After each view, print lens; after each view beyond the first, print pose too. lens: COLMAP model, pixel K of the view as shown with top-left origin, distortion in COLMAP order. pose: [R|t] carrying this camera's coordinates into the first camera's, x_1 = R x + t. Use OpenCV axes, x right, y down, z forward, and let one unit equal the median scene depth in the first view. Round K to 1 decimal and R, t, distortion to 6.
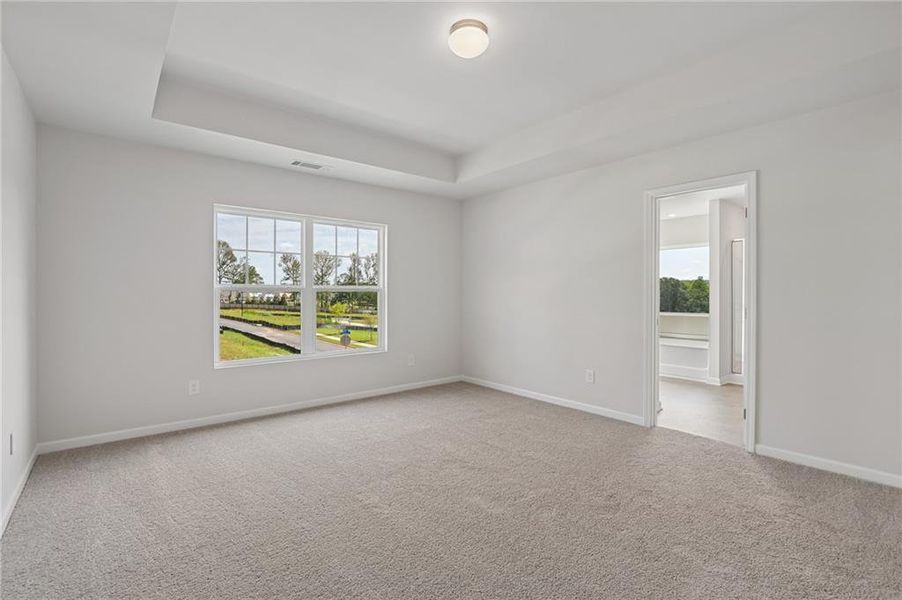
lens RADIAL K [[412.3, 0, 452.6], [0, 412.3, 294.1], [0, 0, 1]] dist [-0.012512, -0.000154]
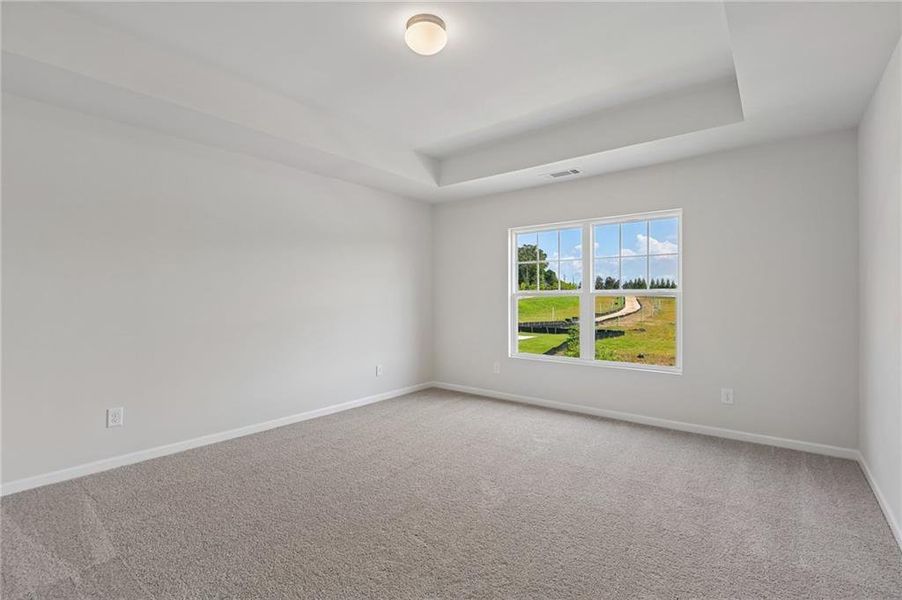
lens RADIAL K [[413.0, 0, 451.0], [0, 413.0, 300.0], [0, 0, 1]] dist [-0.001129, -0.000472]
pose [[0.224425, 0.005224, -0.974477, 0.591933], [0.000550, 0.999985, 0.005487, -0.003835], [0.974491, -0.001767, 0.224419, 0.497833]]
